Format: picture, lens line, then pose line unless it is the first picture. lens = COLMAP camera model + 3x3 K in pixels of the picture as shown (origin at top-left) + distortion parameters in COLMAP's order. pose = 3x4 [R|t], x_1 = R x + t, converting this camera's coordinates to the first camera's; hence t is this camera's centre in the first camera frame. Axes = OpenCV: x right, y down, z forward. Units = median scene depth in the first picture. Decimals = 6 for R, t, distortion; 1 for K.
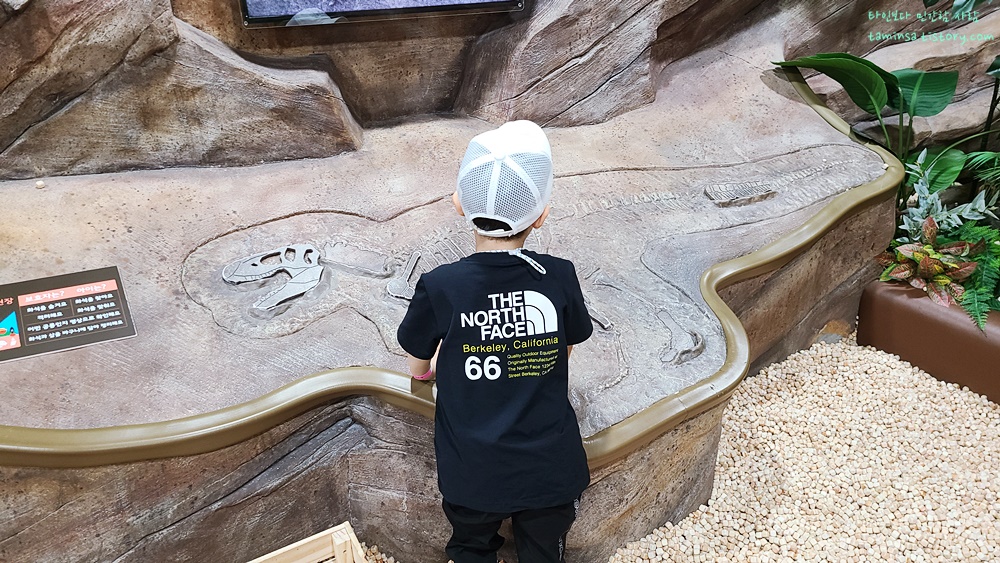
lens RADIAL K [[741.4, 0, 503.4], [0, 741.4, 297.3], [0, 0, 1]] dist [0.047136, -0.032783]
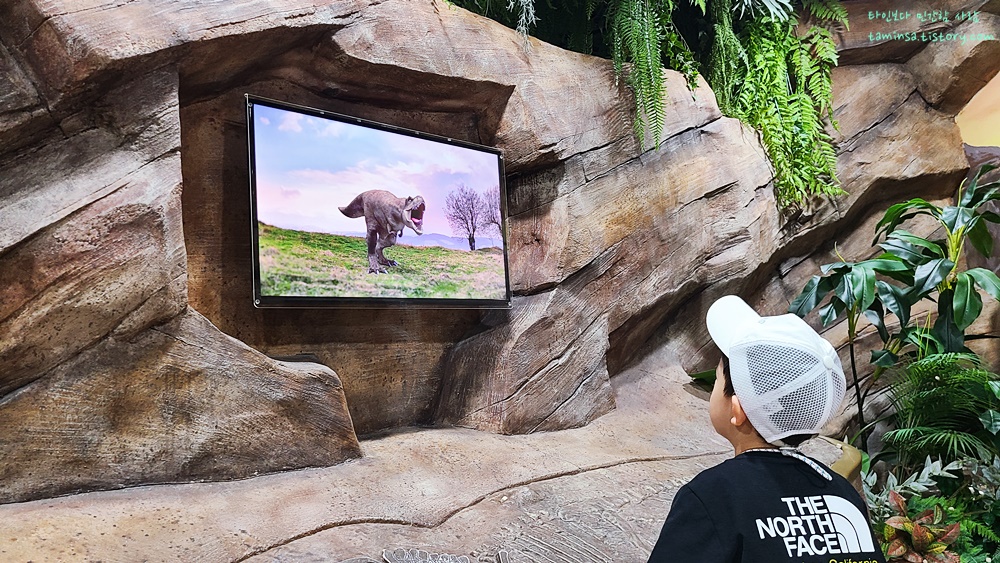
lens RADIAL K [[741.4, 0, 503.4], [0, 741.4, 297.3], [0, 0, 1]] dist [0.047136, -0.032783]
pose [[0.935726, -0.013916, 0.352454, -0.359238], [0.200814, 0.842497, -0.499873, 0.095026], [-0.289985, 0.538522, 0.791141, 0.246170]]
